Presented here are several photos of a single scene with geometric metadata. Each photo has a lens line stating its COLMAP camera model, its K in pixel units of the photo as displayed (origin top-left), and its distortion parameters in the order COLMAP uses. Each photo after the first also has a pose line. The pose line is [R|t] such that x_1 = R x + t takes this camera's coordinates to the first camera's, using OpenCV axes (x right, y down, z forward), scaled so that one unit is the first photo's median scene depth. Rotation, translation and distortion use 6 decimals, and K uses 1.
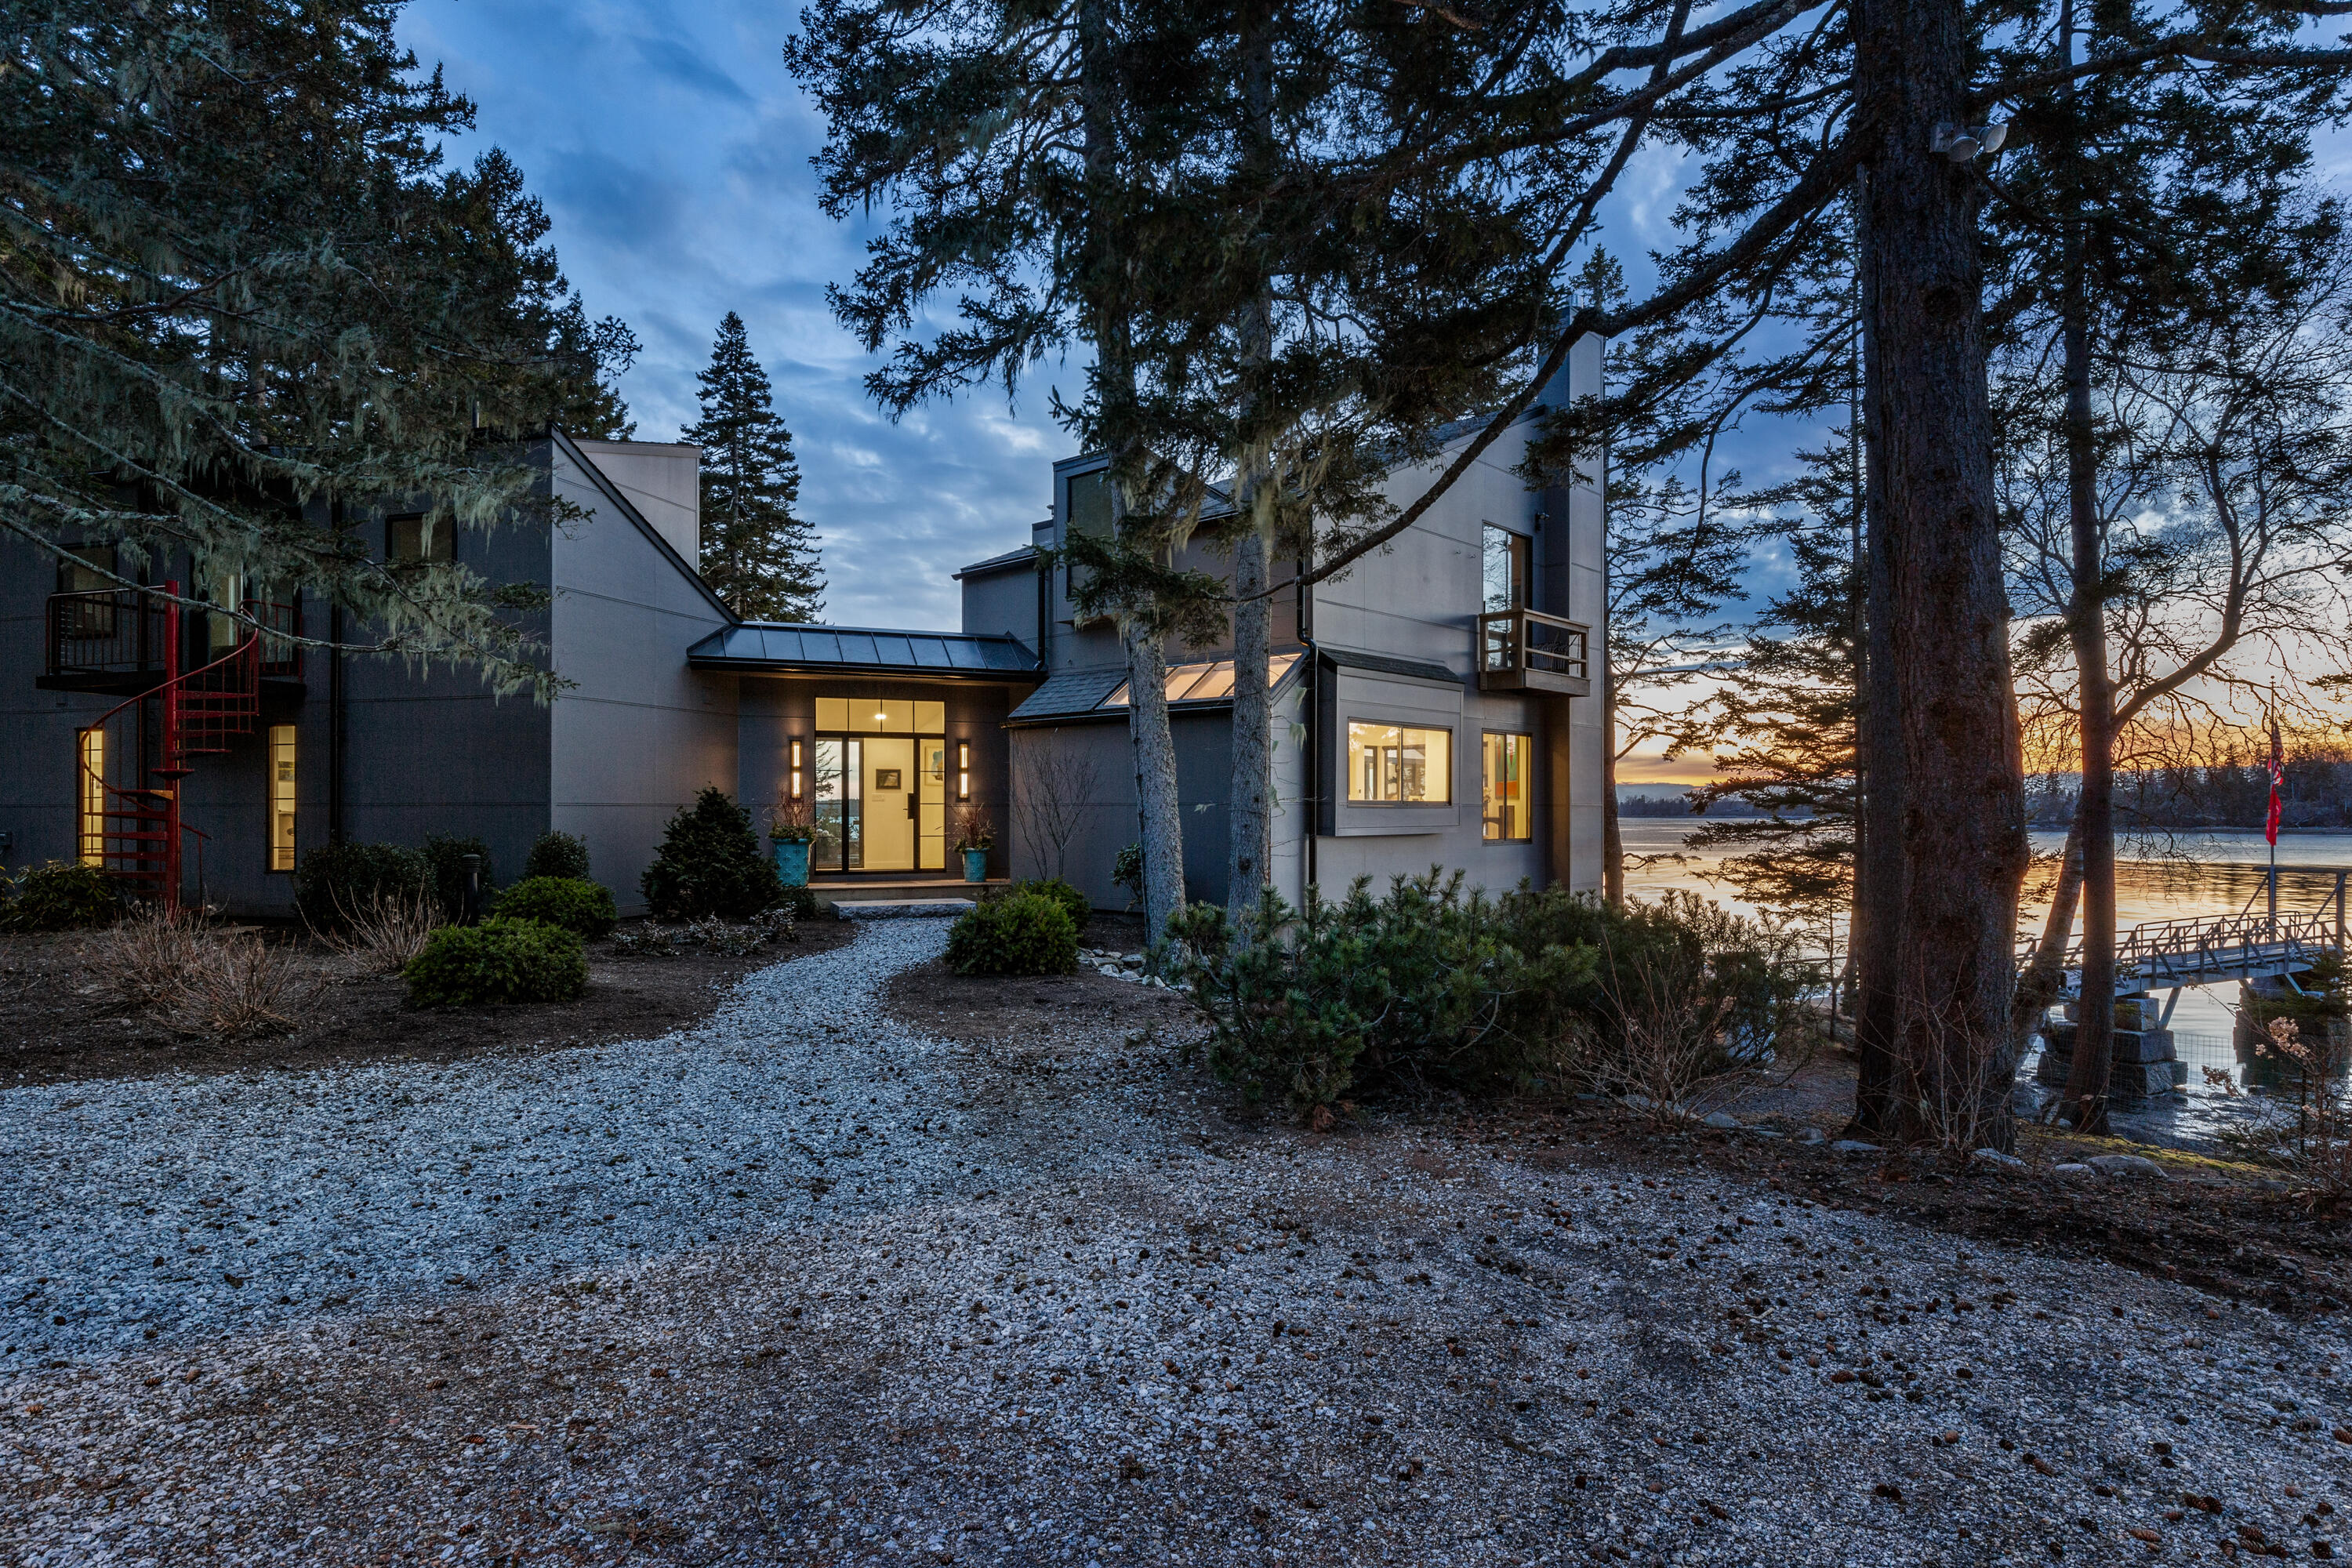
lens RADIAL K [[1281.2, 0, 1170.3], [0, 1281.2, 785.8], [0, 0, 1]] dist [-0.001440, -0.002589]
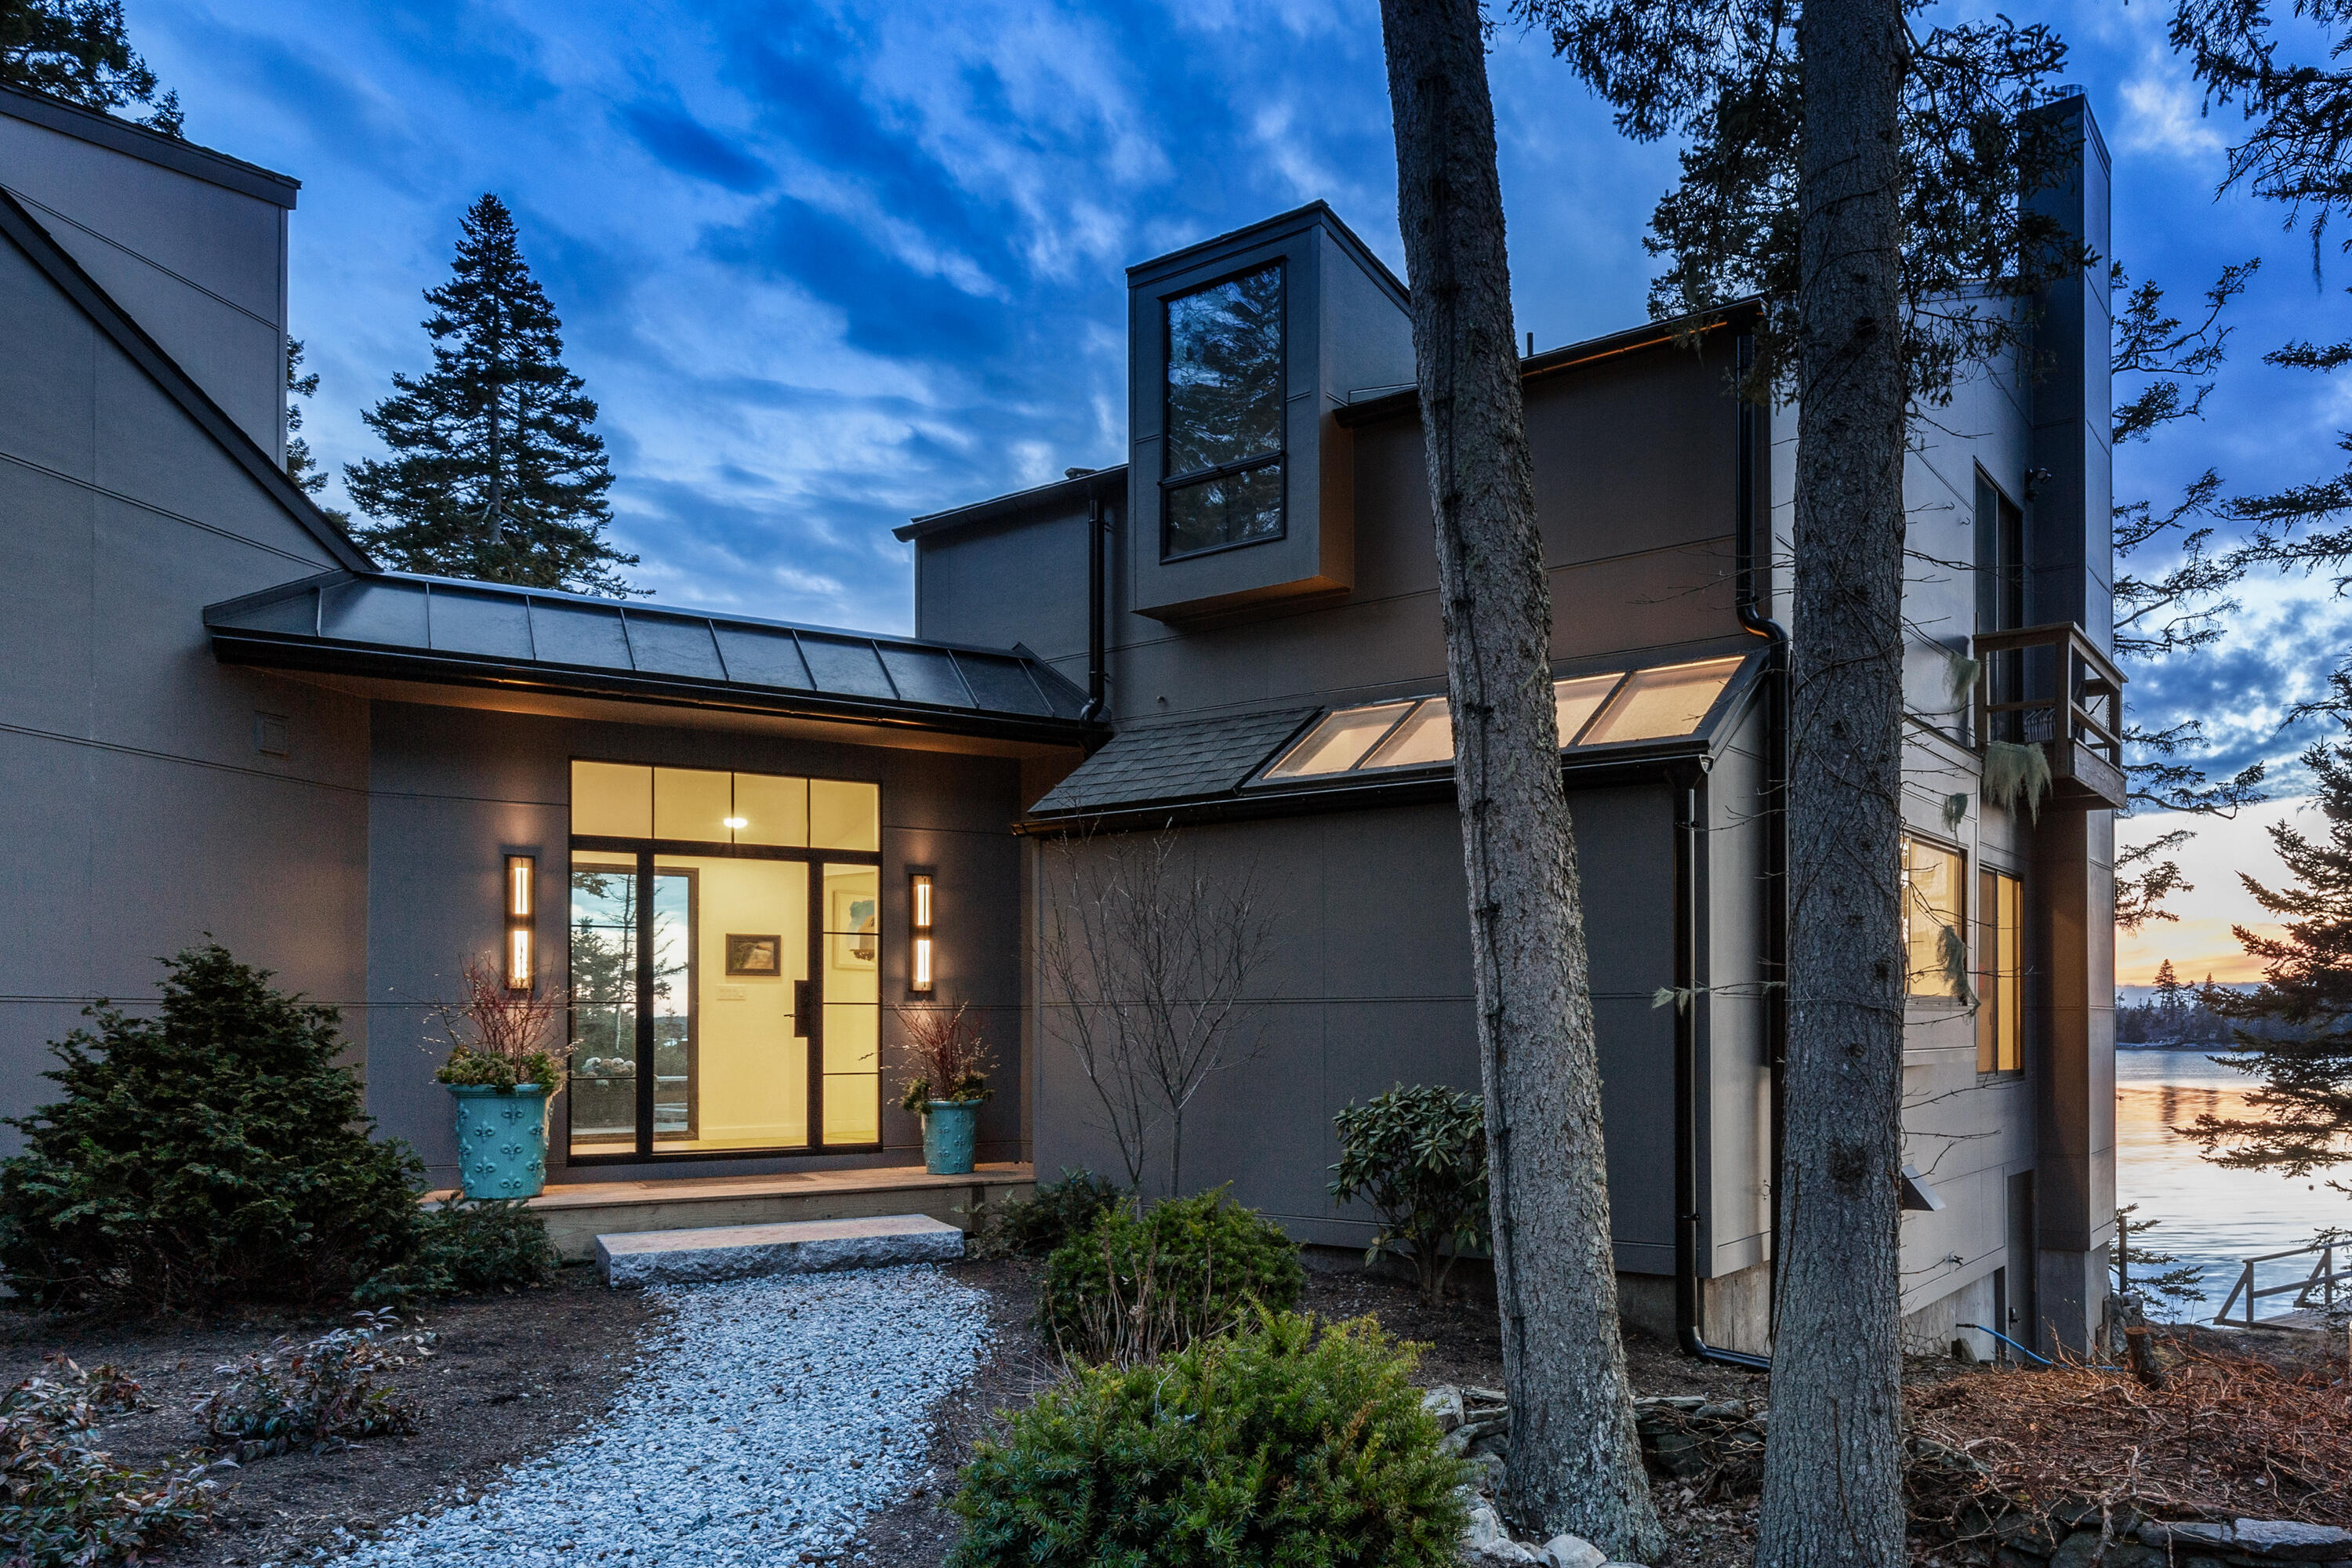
lens RADIAL K [[1281.2, 0, 1332.8], [0, 1281.2, 1012.1], [0, 0, 1]] dist [-0.001440, -0.002589]
pose [[0.982226, 0.000735, 0.187700, -0.102129], [-0.001224, 0.999996, 0.002484, 0.015617], [-0.187698, -0.002670, 0.982223, 0.514622]]
